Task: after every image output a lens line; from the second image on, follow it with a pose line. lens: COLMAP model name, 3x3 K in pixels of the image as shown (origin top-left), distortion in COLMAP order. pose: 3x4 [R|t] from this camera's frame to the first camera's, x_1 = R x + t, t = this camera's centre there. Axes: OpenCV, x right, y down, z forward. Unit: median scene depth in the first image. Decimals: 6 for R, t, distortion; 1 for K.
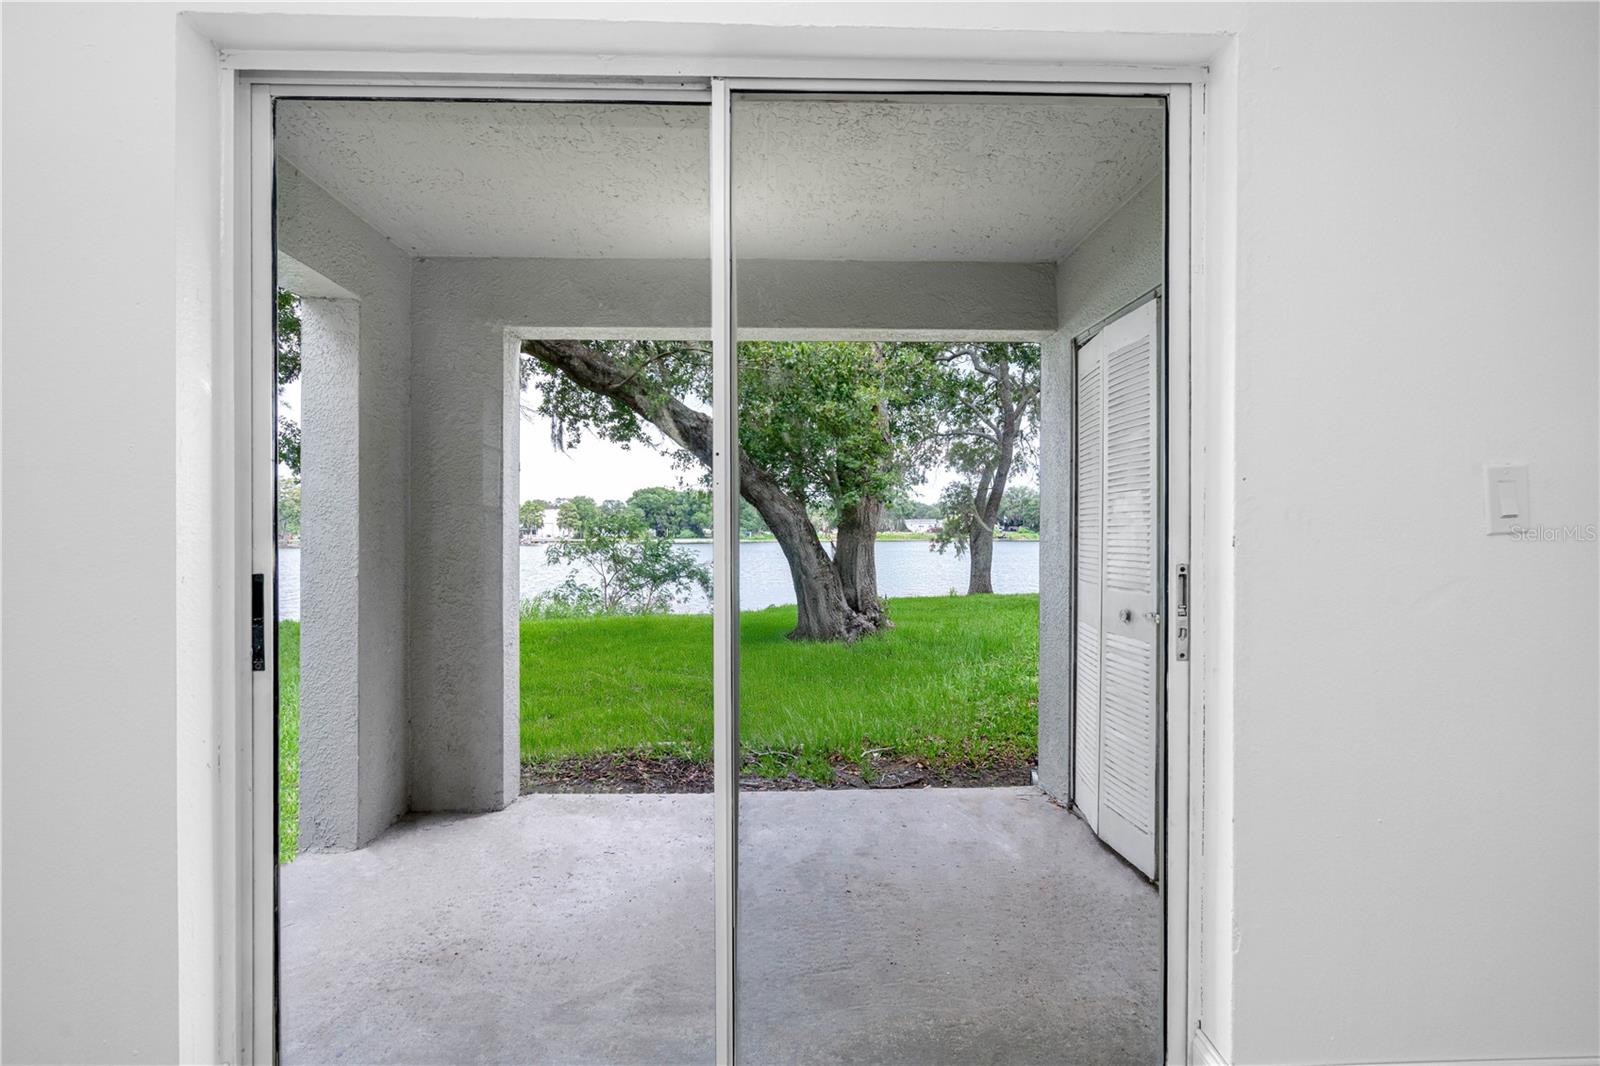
lens RADIAL K [[752.9, 0, 761.4], [0, 752.9, 501.8], [0, 0, 1]] dist [-0.009857, 0.004271]
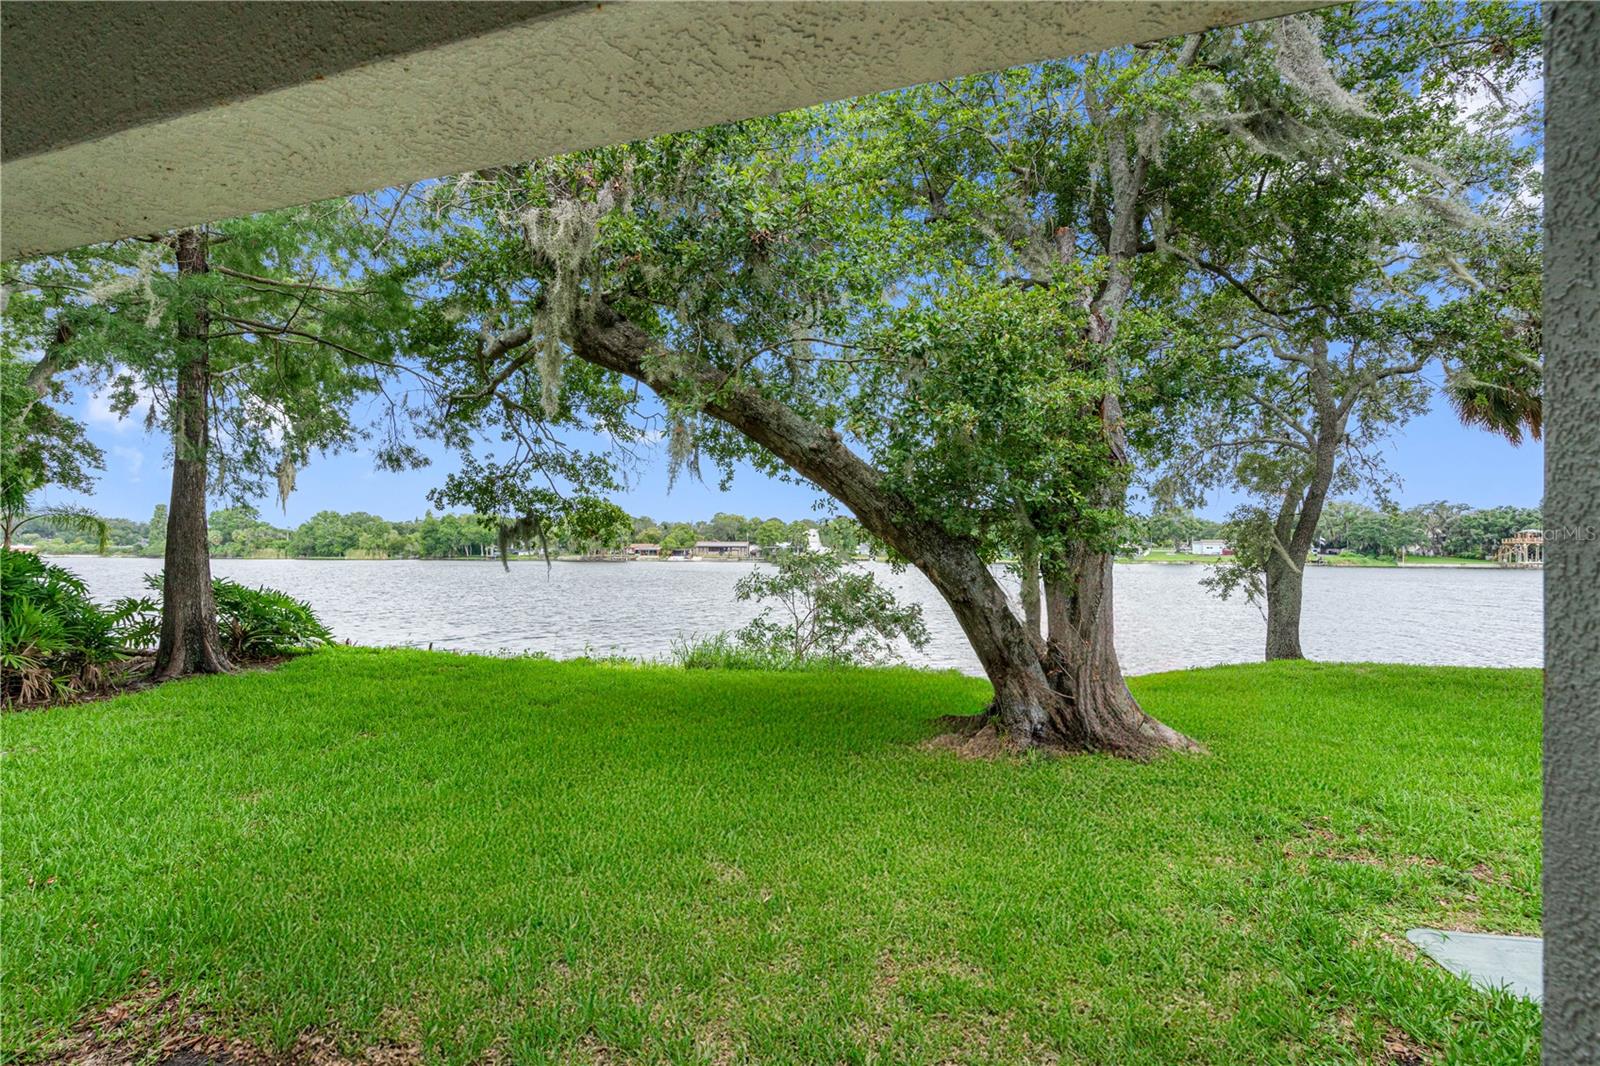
lens RADIAL K [[752.9, 0, 762.1], [0, 752.9, 513.5], [0, 0, 1]] dist [-0.009857, 0.004271]
pose [[0.945684, -0.000705, -0.325087, 0.035258], [-0.001478, 0.999978, -0.006469, -0.010732], [0.325085, 0.006598, 0.945662, 0.101434]]
